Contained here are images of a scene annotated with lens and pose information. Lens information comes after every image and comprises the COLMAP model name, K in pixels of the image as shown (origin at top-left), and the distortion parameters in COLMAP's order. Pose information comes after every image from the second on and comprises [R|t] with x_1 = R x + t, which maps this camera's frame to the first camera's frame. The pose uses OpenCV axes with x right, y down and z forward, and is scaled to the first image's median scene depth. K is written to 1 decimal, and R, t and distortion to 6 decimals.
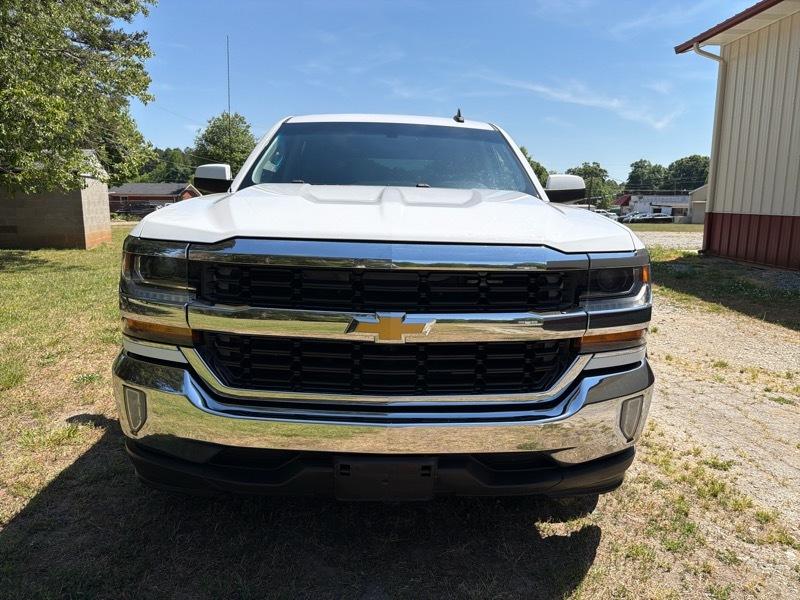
lens RADIAL K [[566.8, 0, 409.3], [0, 566.8, 296.1], [0, 0, 1]] dist [0.033821, -0.043572]
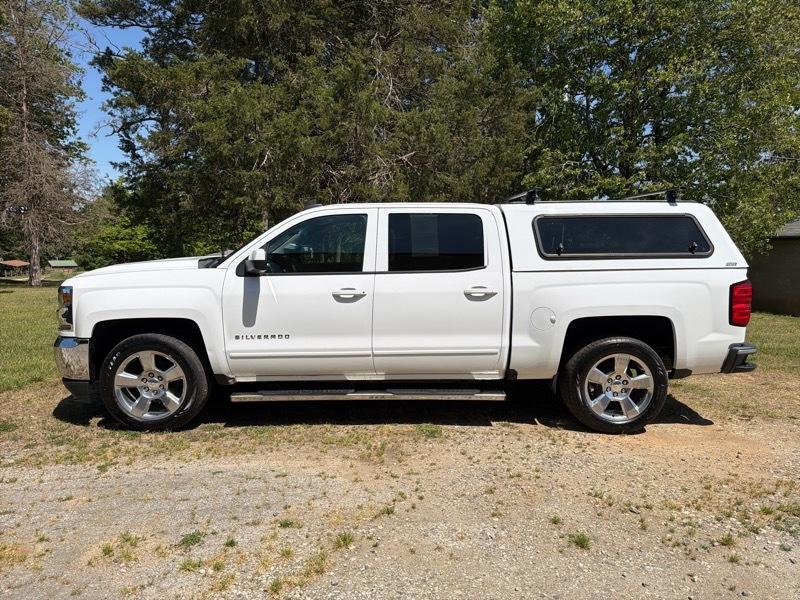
lens RADIAL K [[566.8, 0, 401.4], [0, 566.8, 299.5], [0, 0, 1]] dist [0.033821, -0.043572]
pose [[-0.013259, 0.085643, -0.996238, 1.973525], [-0.186089, 0.978708, 0.086613, -0.356870], [0.982443, 0.186537, 0.002960, 1.729444]]
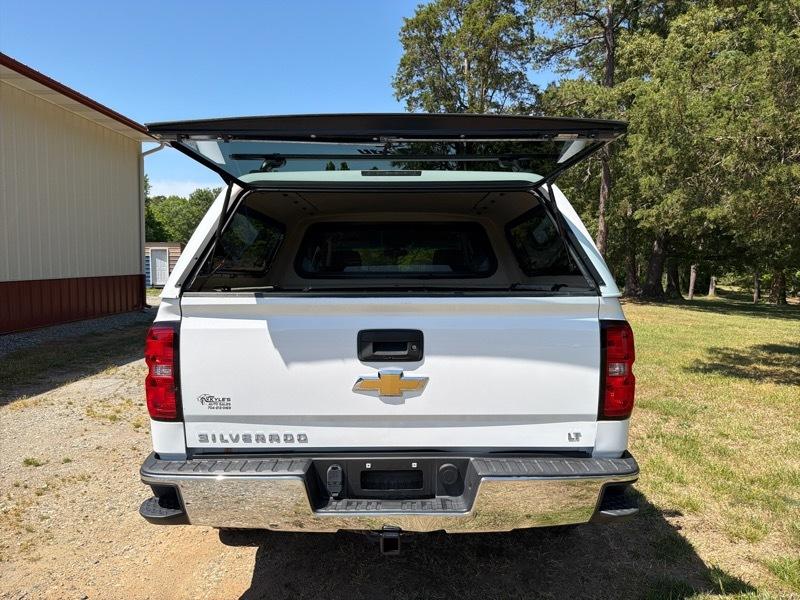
lens RADIAL K [[566.8, 0, 402.2], [0, 566.8, 305.5], [0, 0, 1]] dist [0.033821, -0.043572]
pose [[-0.999089, -0.024370, 0.035021, -0.145320], [-0.014990, 0.968987, 0.246655, -0.697162], [-0.039946, 0.245905, -0.968470, 3.534298]]
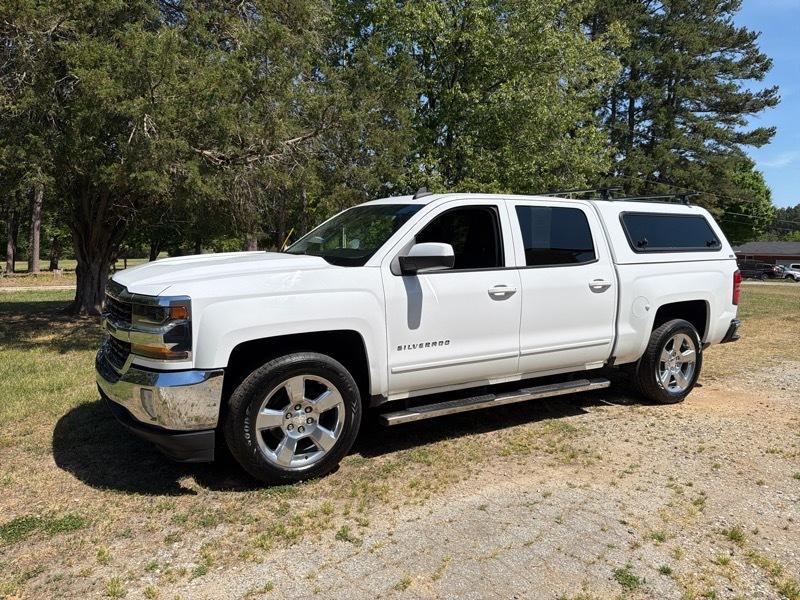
lens RADIAL K [[566.8, 0, 397.6], [0, 566.8, 303.5], [0, 0, 1]] dist [0.033821, -0.043572]
pose [[0.477704, 0.085947, -0.874307, 1.532077], [-0.162418, 0.986687, 0.008252, -0.133585], [0.863377, 0.138062, 0.485303, 0.588888]]
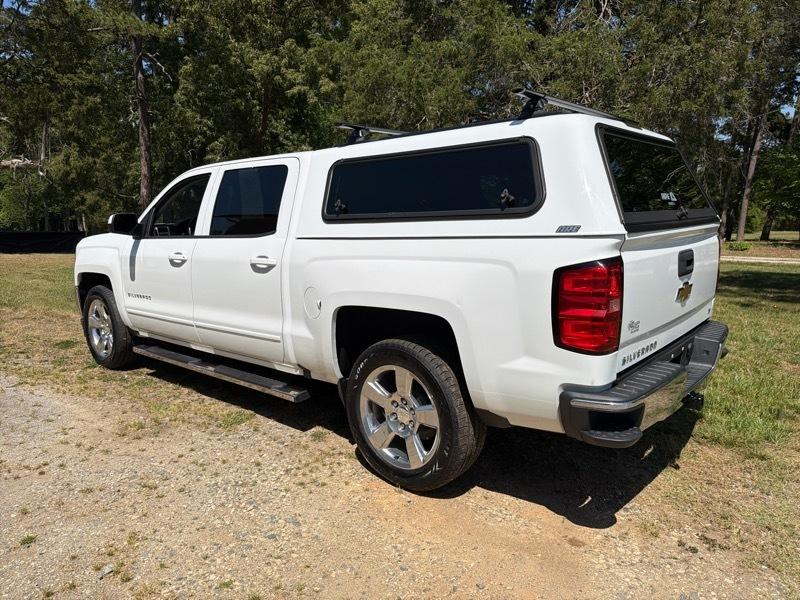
lens RADIAL K [[566.8, 0, 398.5], [0, 566.8, 301.0], [0, 0, 1]] dist [0.033821, -0.043572]
pose [[-0.681890, 0.107924, -0.723449, 1.066174], [-0.126922, 0.956594, 0.262334, -0.585954], [0.720359, 0.270705, -0.638593, 3.082773]]
